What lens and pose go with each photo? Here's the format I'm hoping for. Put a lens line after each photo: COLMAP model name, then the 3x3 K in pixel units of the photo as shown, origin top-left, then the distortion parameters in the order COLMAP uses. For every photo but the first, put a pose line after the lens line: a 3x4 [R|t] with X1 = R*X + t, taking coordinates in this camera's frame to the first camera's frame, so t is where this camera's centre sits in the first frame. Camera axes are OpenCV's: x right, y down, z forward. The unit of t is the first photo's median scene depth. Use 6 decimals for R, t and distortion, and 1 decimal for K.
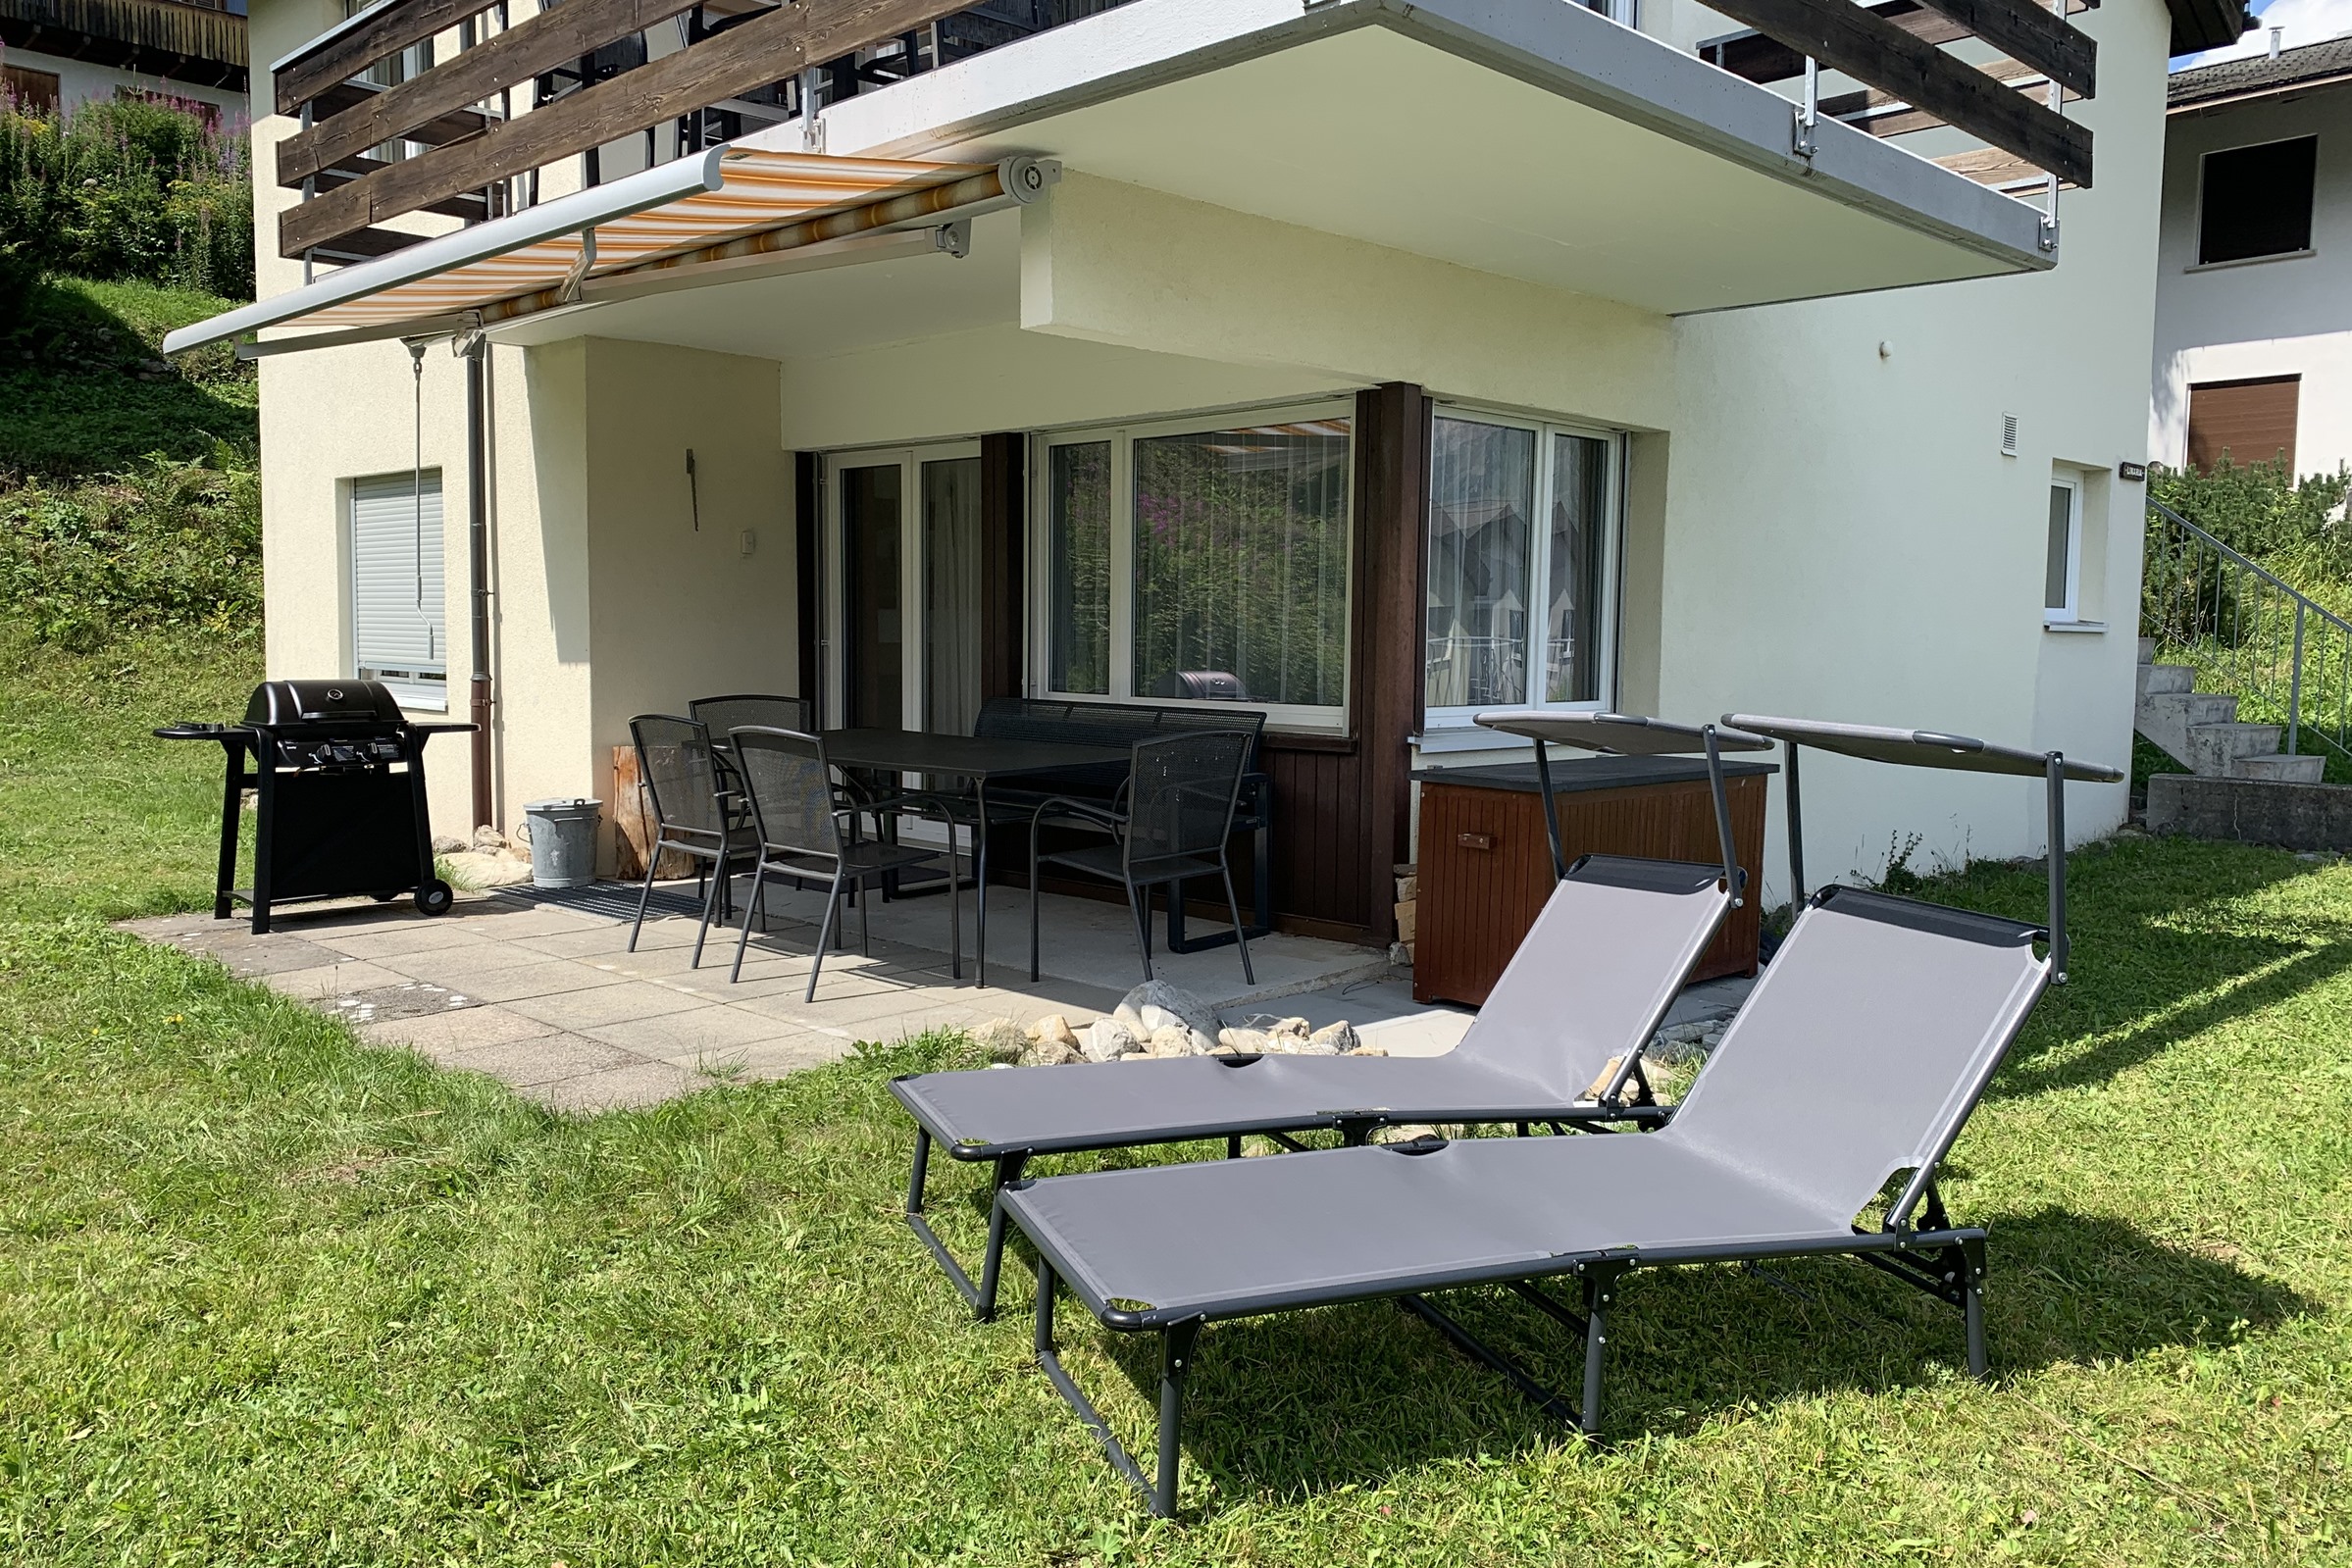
lens RADIAL K [[1822.4, 0, 1185.1], [0, 1822.4, 715.2], [0, 0, 1]] dist [0.023385, -0.001559]
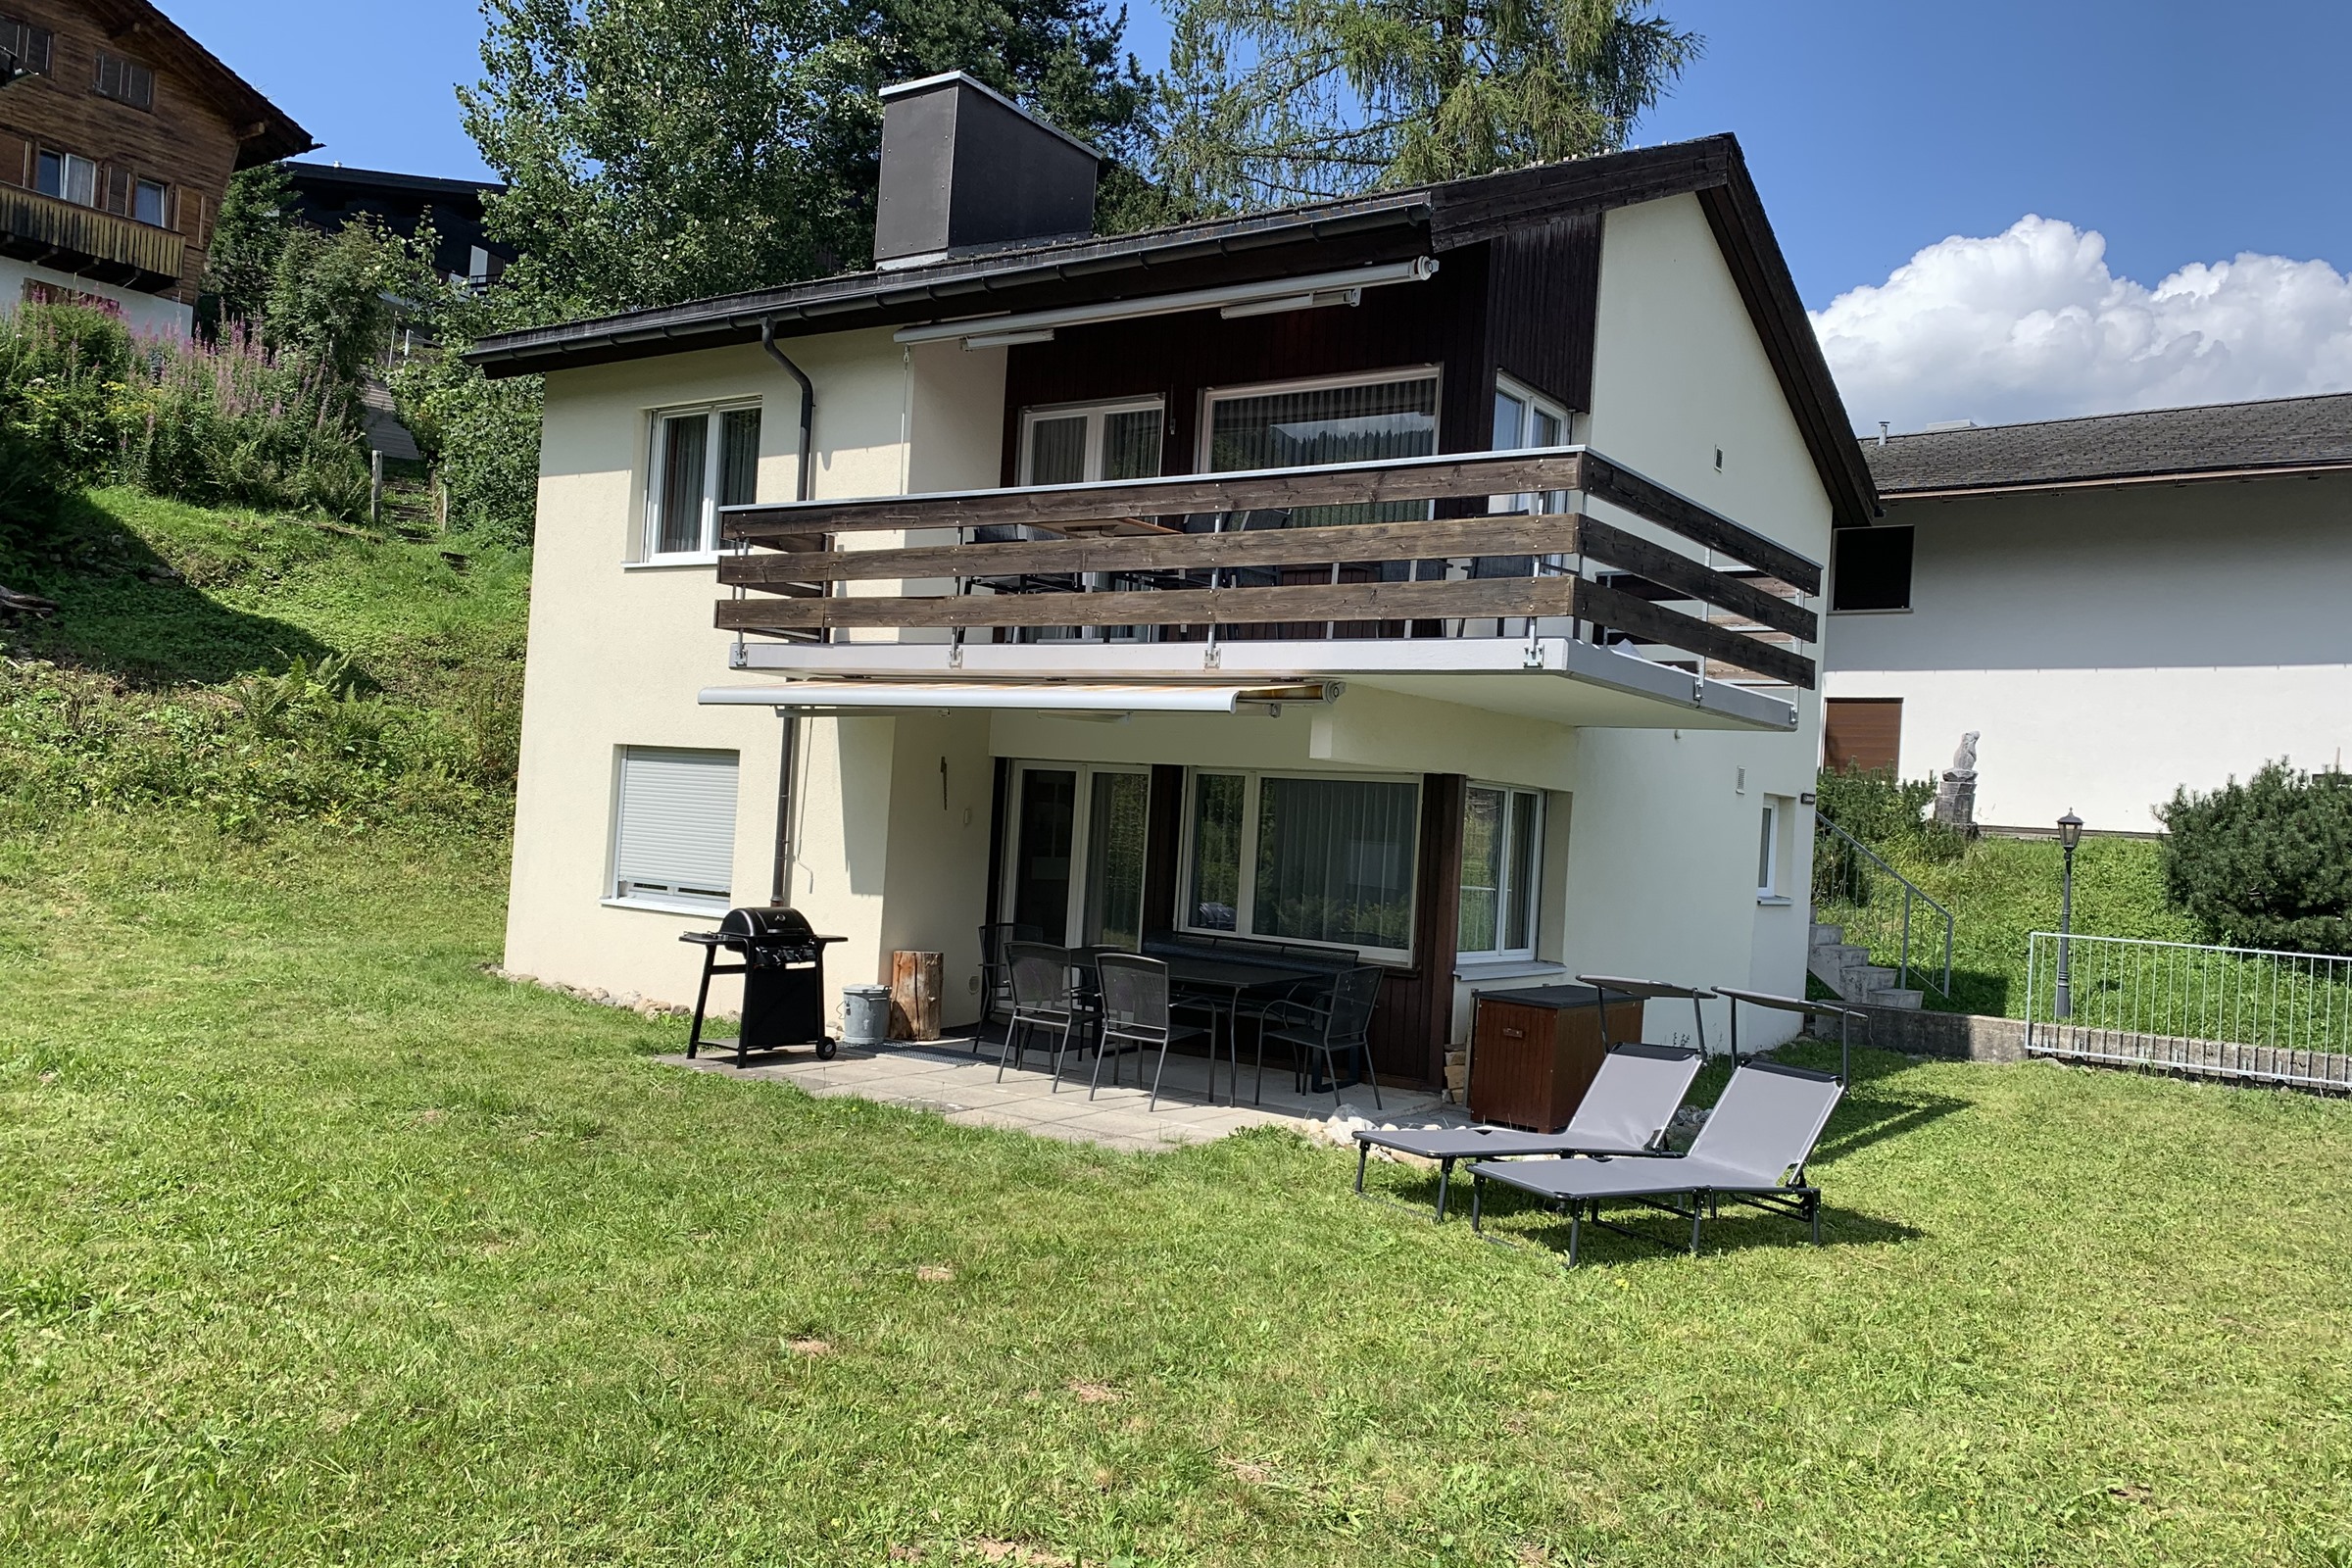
lens RADIAL K [[1779.8, 0, 1178.8], [0, 1779.8, 744.5], [0, 0, 1]] dist [0.081612, -0.125874]
pose [[0.984848, 0.055721, 0.164223, -0.280080], [-0.041514, 0.995192, -0.088710, -0.026903], [-0.168377, 0.080548, 0.982426, -0.433703]]
